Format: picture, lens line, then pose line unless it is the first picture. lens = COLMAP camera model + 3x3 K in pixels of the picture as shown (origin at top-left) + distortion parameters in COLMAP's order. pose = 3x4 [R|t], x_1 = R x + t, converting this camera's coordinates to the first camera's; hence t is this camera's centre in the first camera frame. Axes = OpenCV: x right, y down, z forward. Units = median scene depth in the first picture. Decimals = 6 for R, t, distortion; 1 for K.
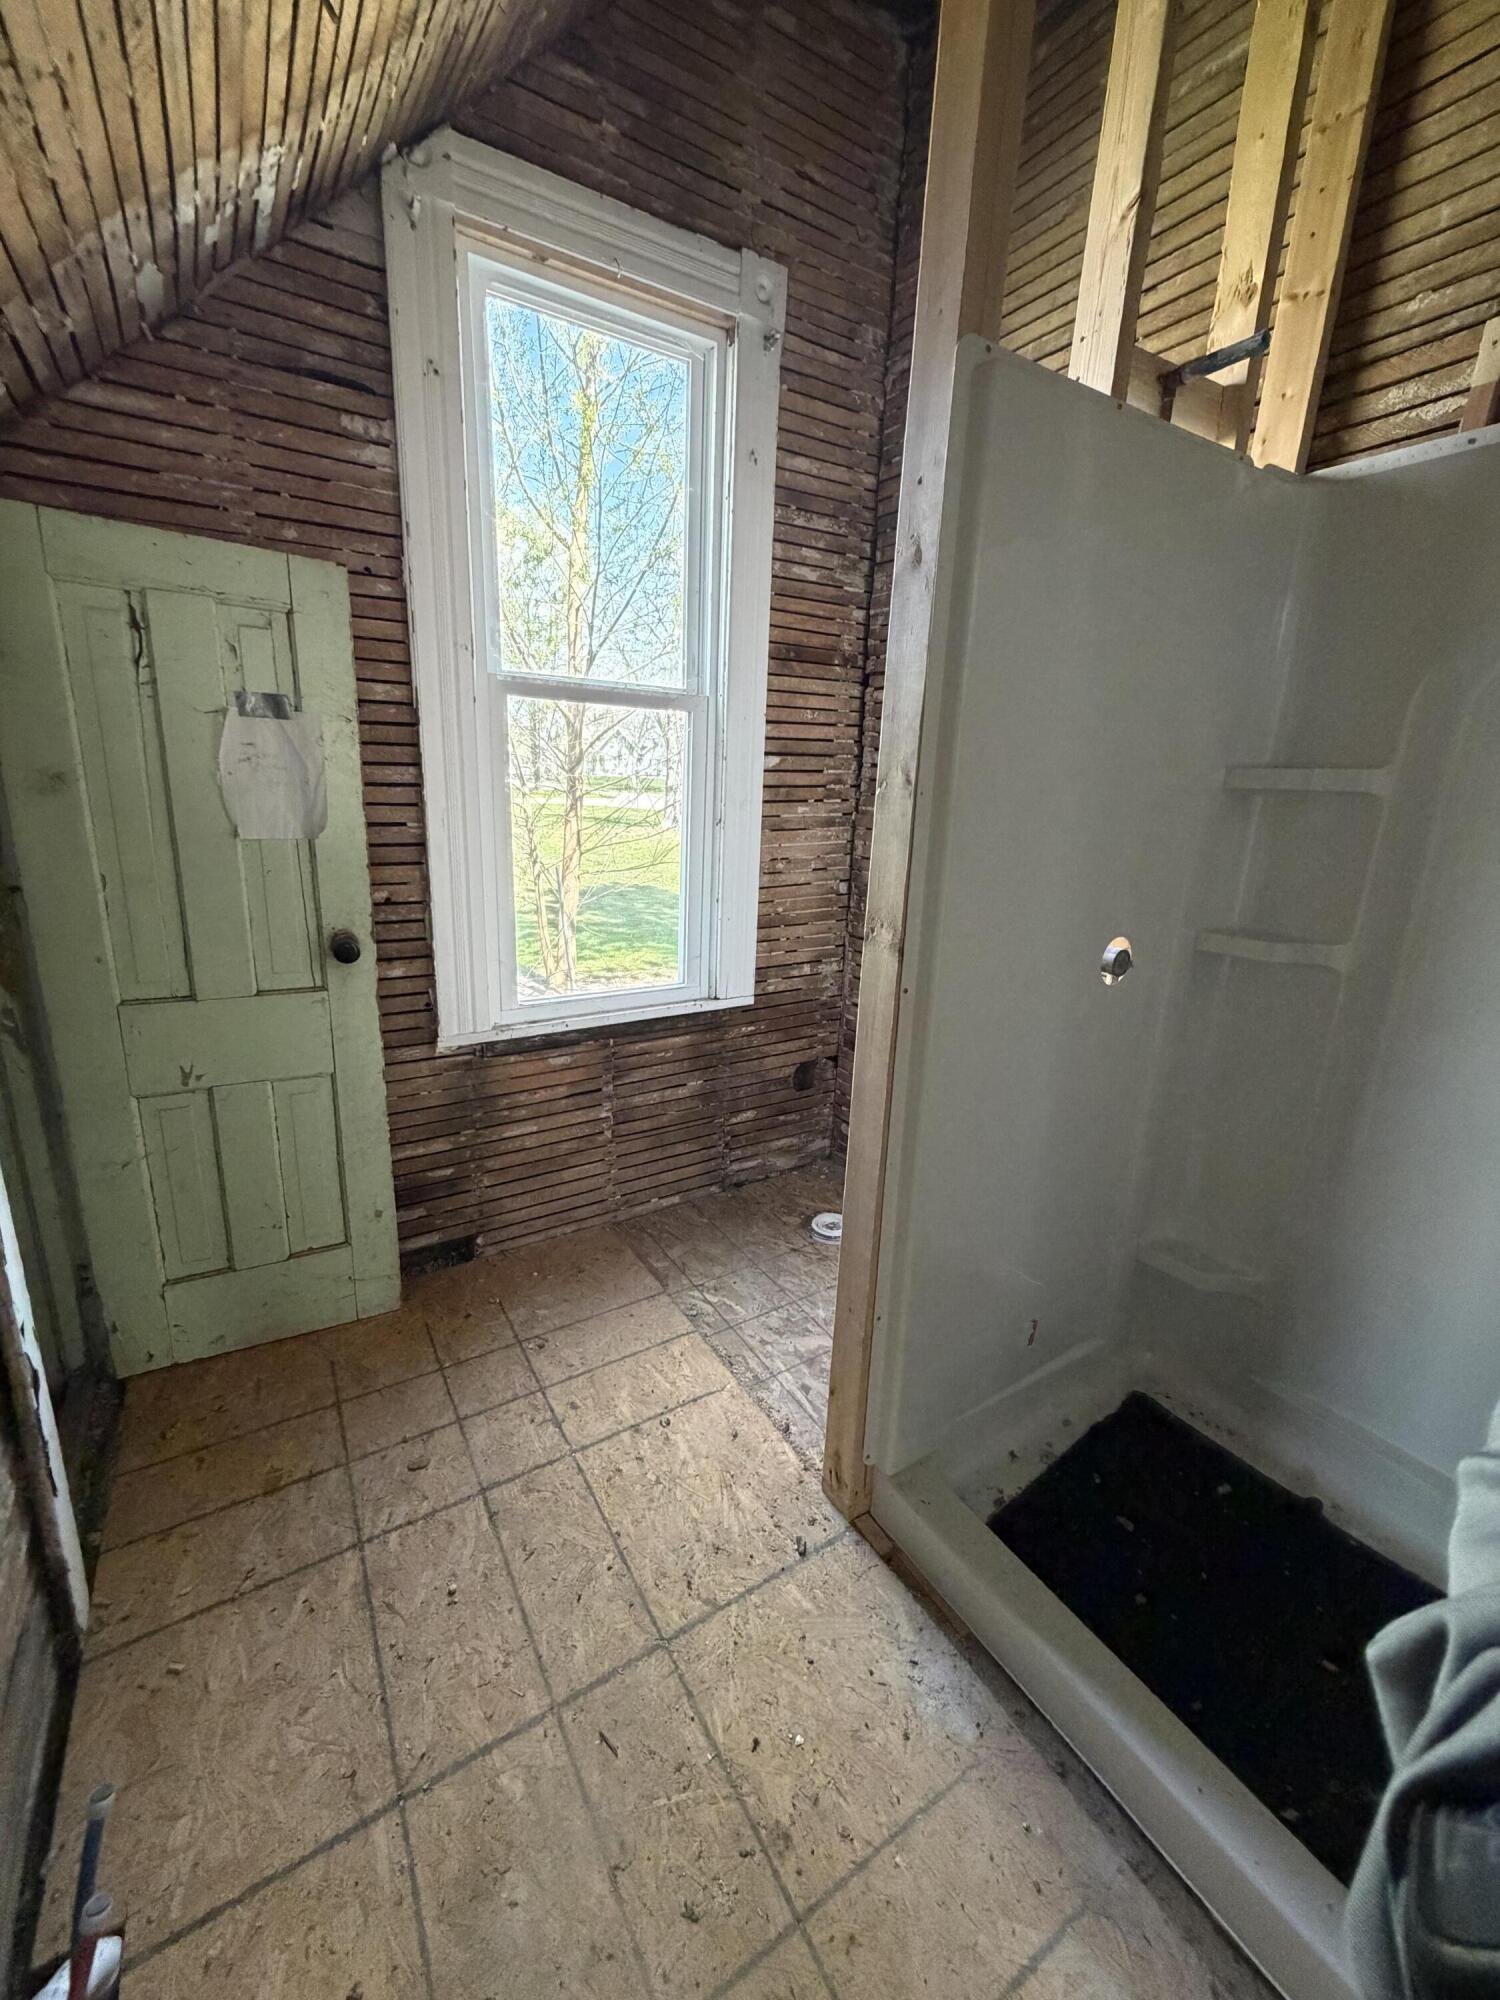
lens RADIAL K [[799.2, 0, 747.8], [0, 799.2, 995.8], [0, 0, 1]] dist [0.000519, -0.000246]
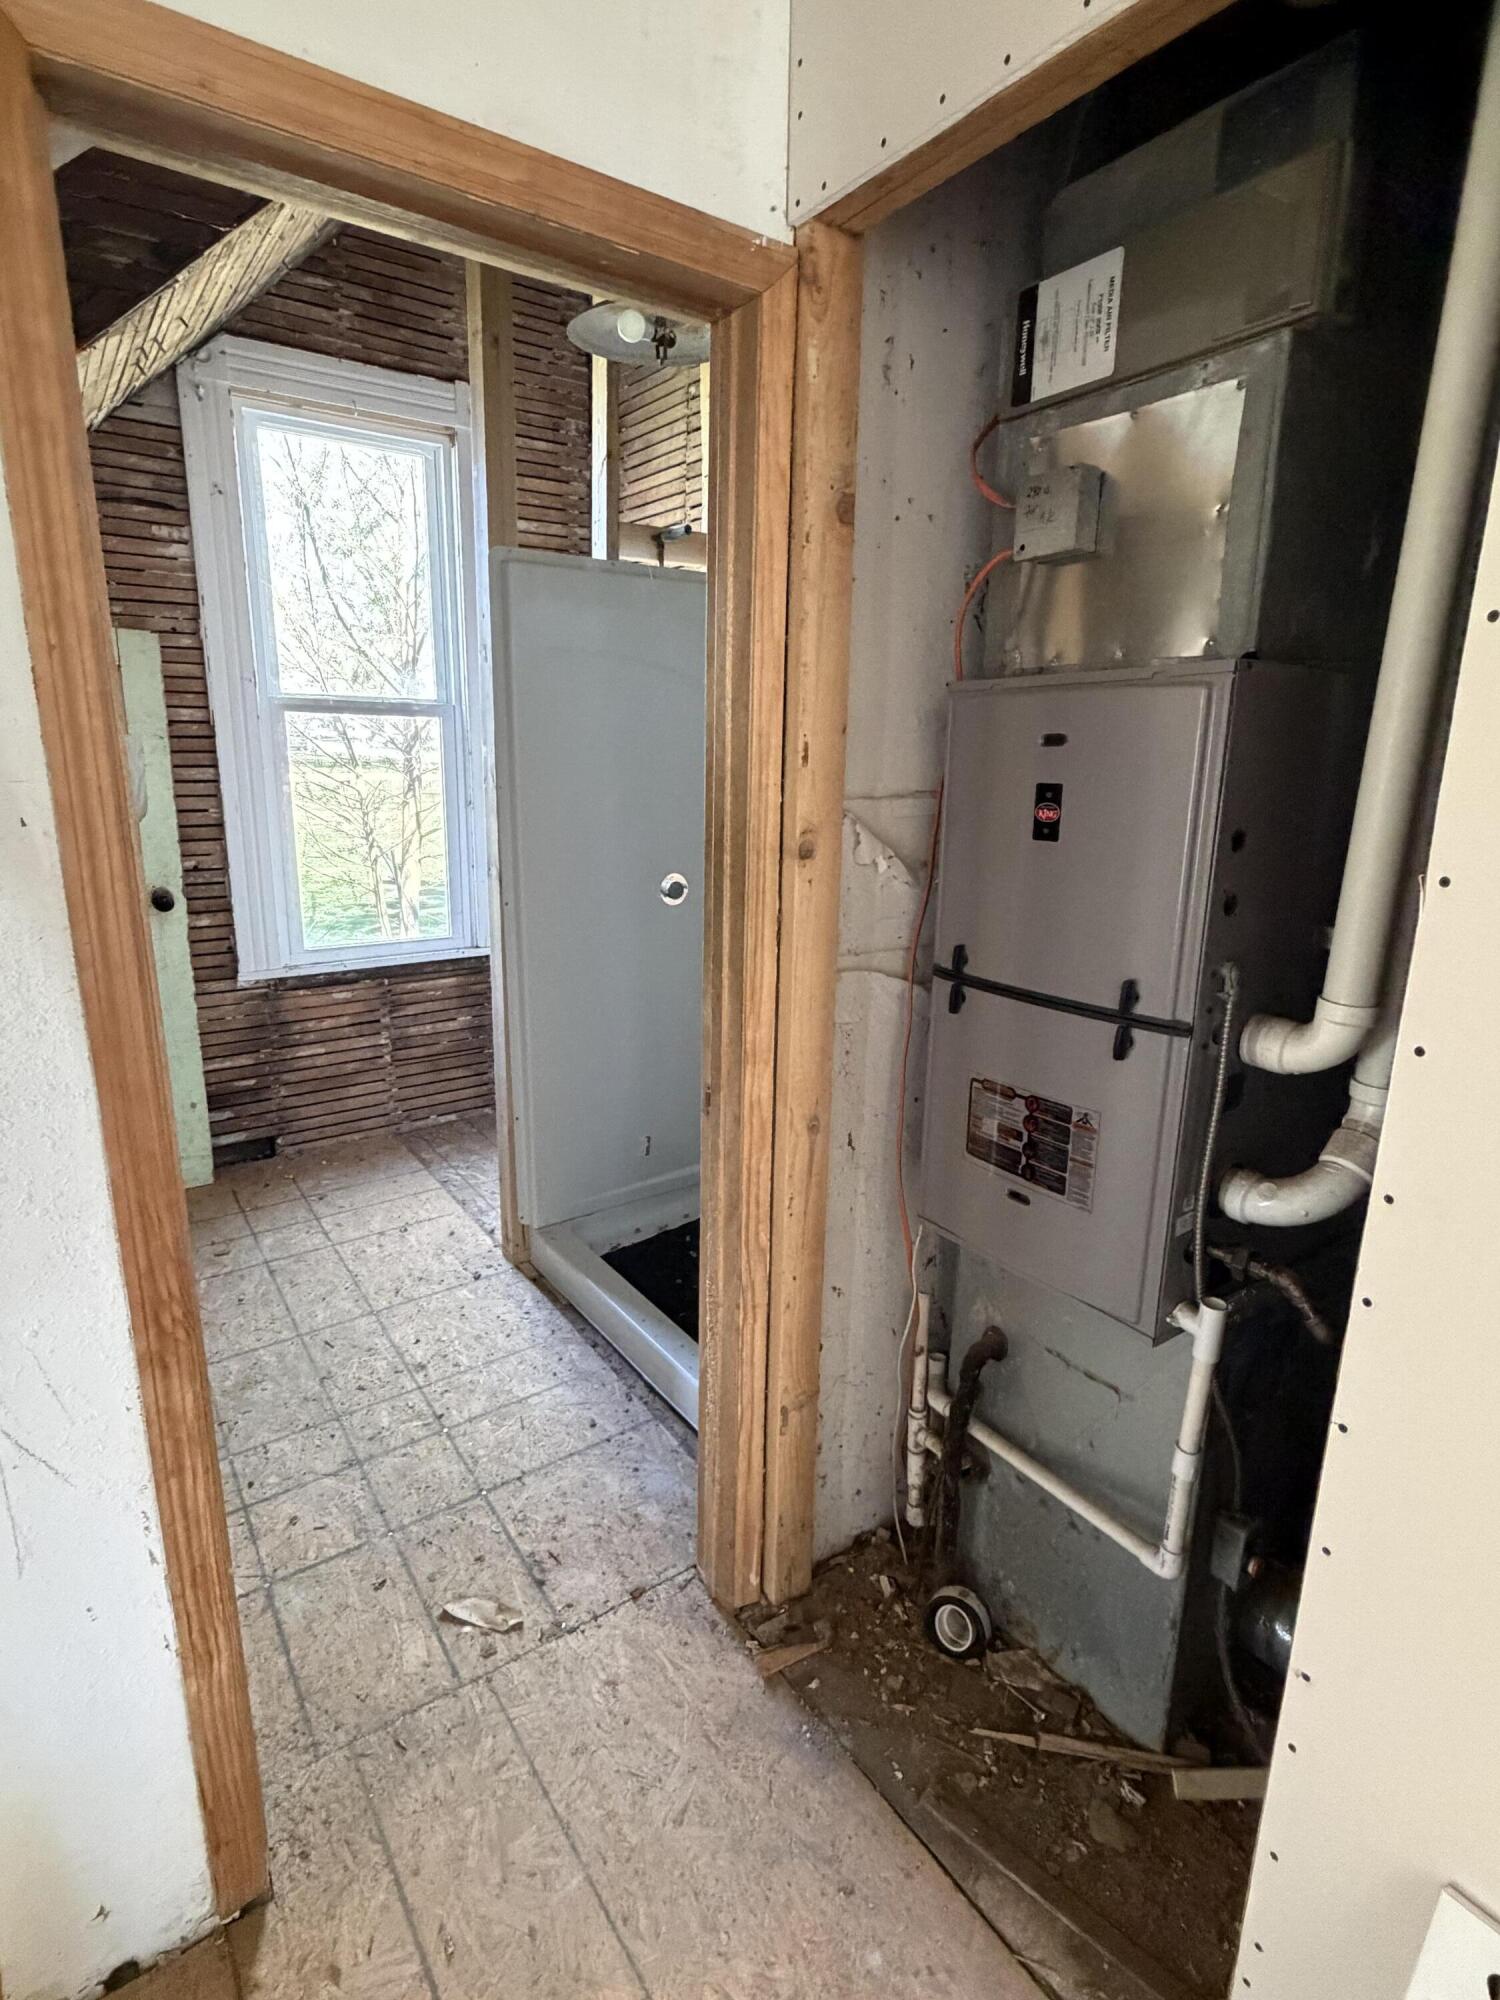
lens RADIAL K [[1003.7, 0, 747.6], [0, 1003.7, 993.7], [0, 0, 1]] dist [0.000896, 0.000714]
pose [[0.998048, -0.030935, 0.054244, 0.369896], [0.032029, 0.999299, -0.019401, 0.152115], [-0.053606, 0.021101, 0.998339, -0.713368]]
